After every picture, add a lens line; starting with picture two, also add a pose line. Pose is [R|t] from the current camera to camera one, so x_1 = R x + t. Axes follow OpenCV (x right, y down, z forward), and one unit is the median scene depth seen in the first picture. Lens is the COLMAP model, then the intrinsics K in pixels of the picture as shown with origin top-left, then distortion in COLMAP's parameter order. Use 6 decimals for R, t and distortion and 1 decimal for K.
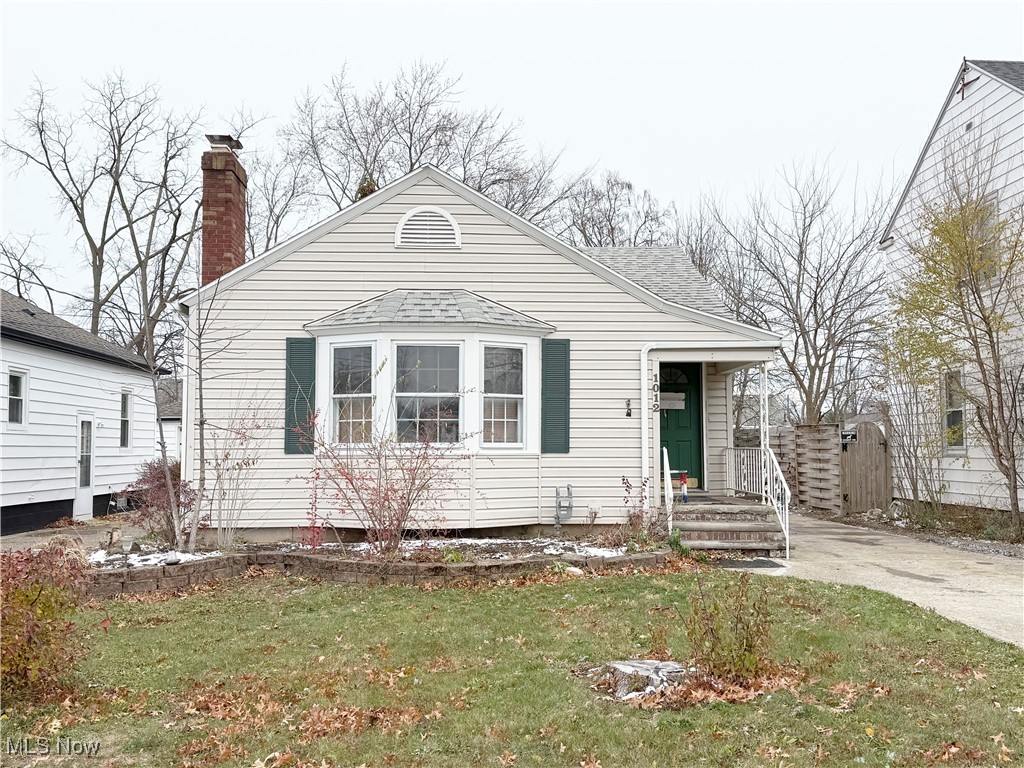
lens RADIAL K [[998.3, 0, 513.1], [0, 998.3, 381.2], [0, 0, 1]] dist [0.089327, 0.000000]
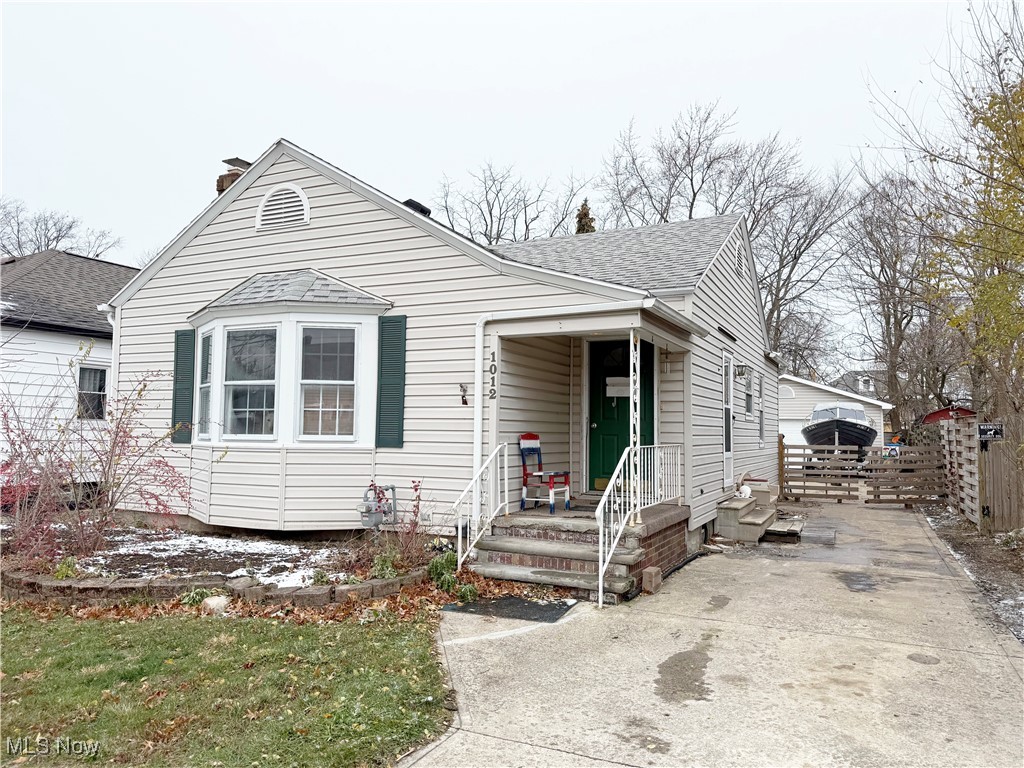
lens RADIAL K [[733.4, 0, 511.7], [0, 733.4, 390.9], [0, 0, 1]] dist [0.038520, -0.004016]
pose [[0.875006, -0.013721, -0.483918, 0.442499], [0.018103, 0.999827, 0.004384, 0.021896], [0.483774, -0.012596, 0.875103, 0.494681]]
